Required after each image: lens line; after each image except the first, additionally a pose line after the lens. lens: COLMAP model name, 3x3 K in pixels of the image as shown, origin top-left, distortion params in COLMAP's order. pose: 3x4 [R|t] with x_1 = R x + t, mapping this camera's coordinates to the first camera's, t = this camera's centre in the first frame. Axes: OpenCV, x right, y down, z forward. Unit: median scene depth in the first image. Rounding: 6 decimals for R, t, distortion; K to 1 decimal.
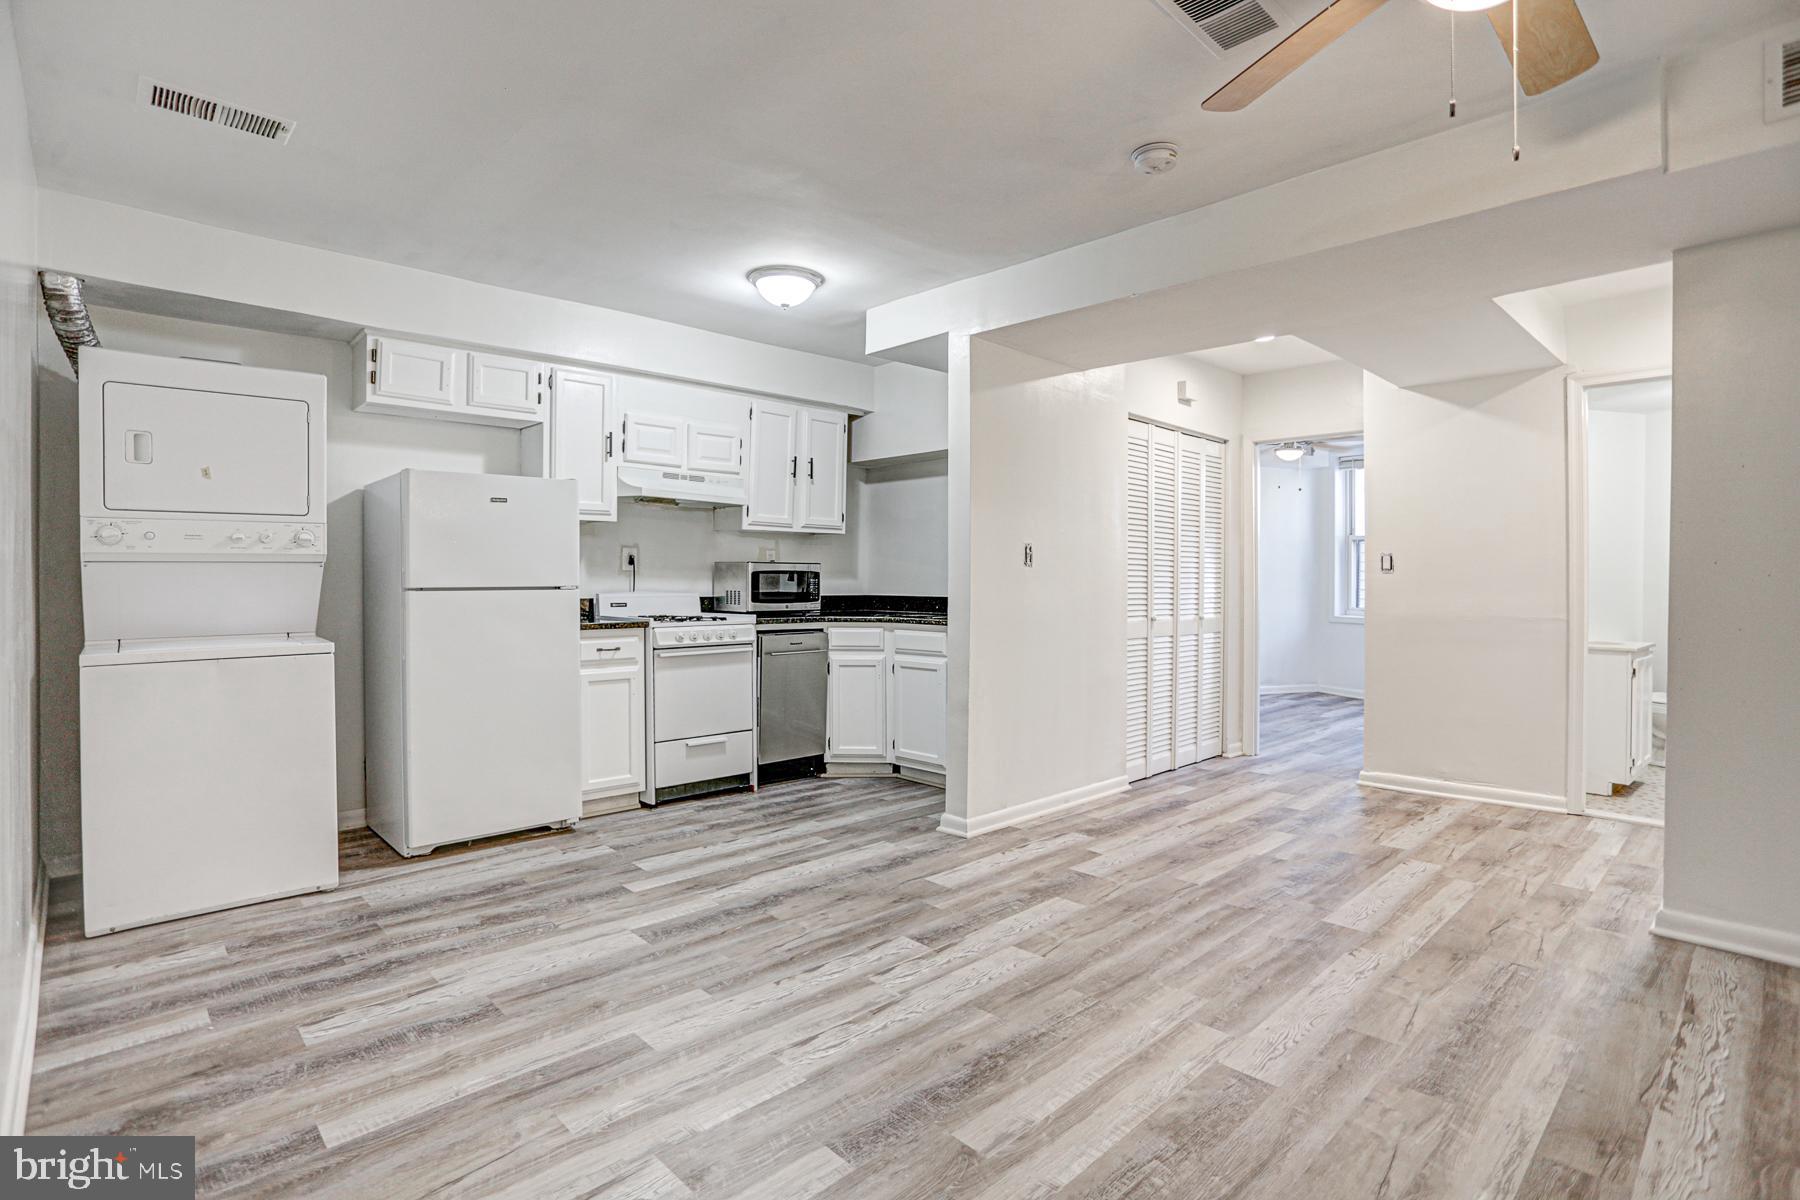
lens RADIAL K [[892.9, 0, 903.3], [0, 892.9, 583.3], [0, 0, 1]] dist [-0.068876, 0.027352]
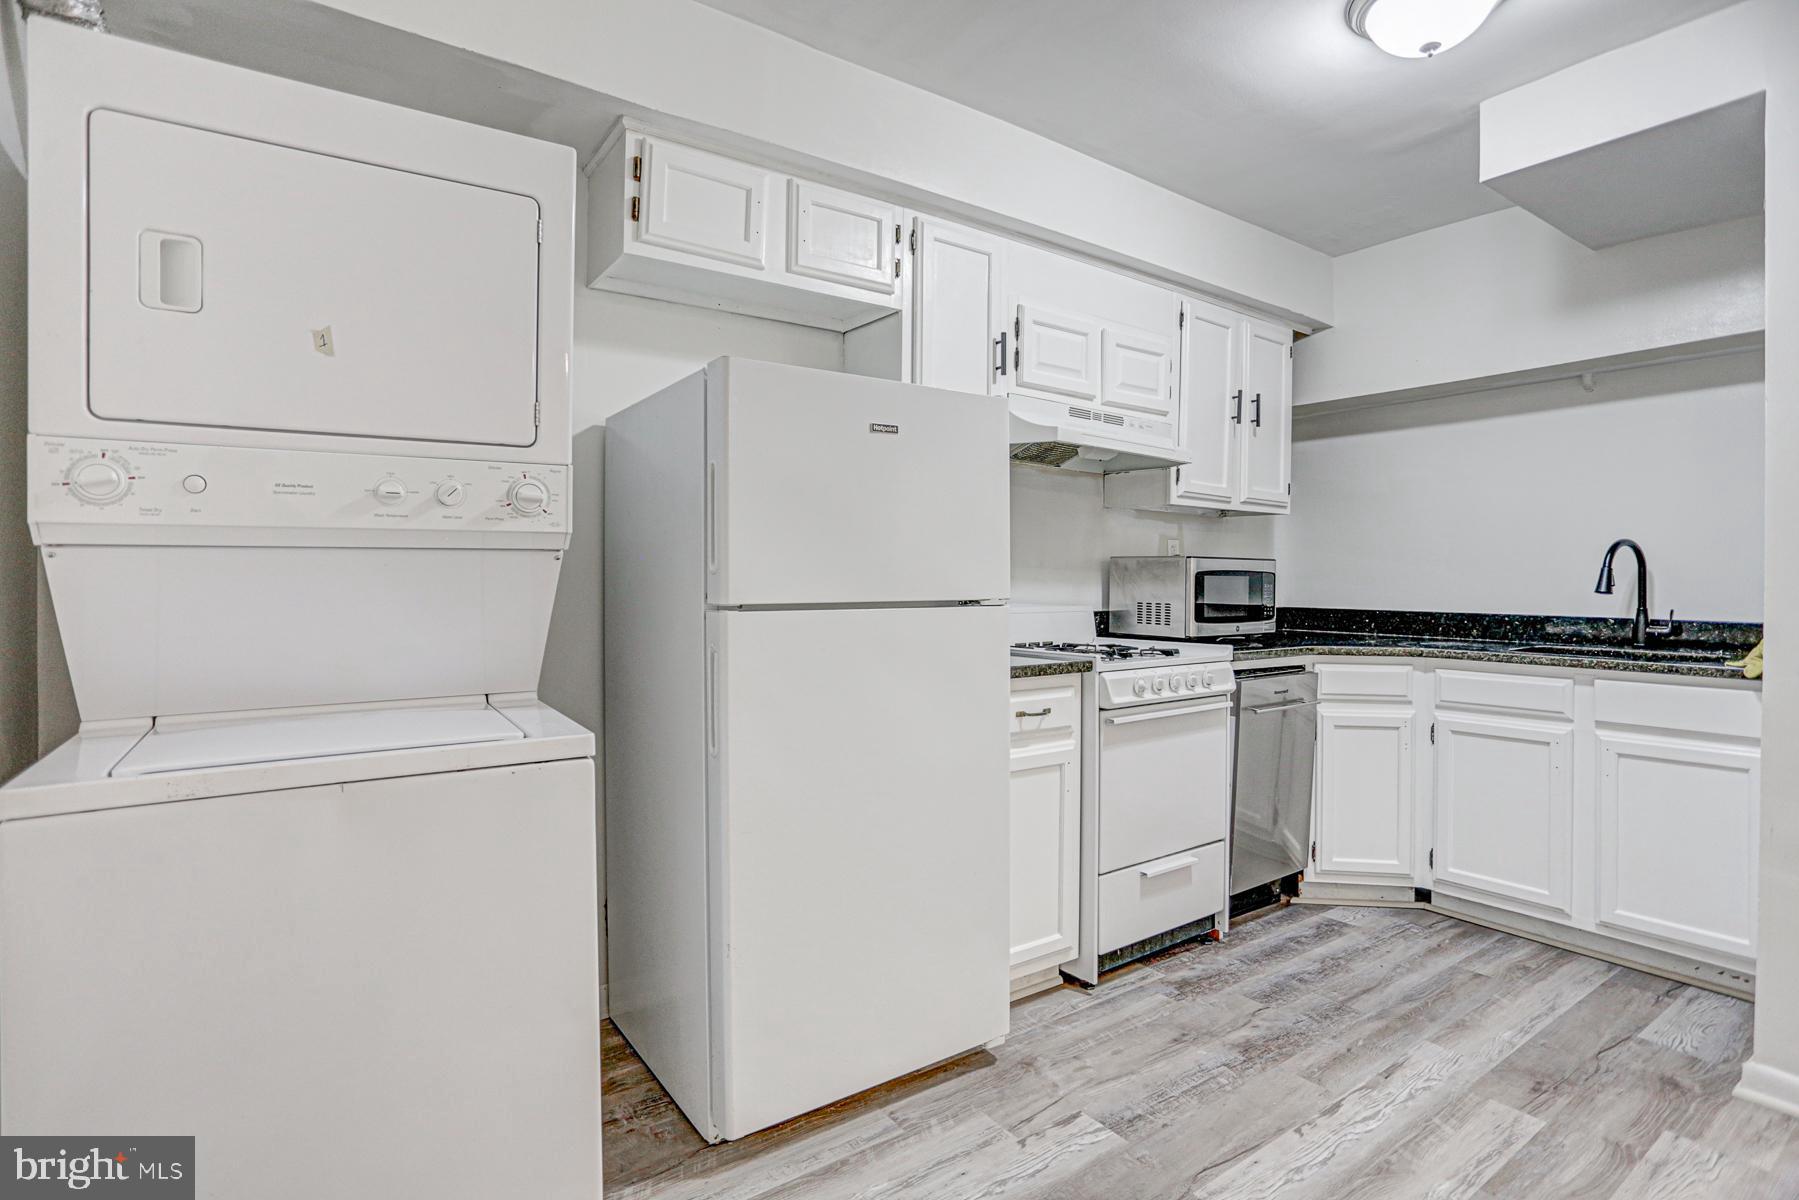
lens RADIAL K [[797.8, 0, 868.1], [0, 797.8, 574.7], [0, 0, 1]] dist [-0.059647, 0.020527]
pose [[0.992902, 0.001676, -0.118922, -0.342117], [-0.002921, 0.999943, -0.010300, -0.005272], [0.118898, 0.010574, 0.992850, 0.451691]]
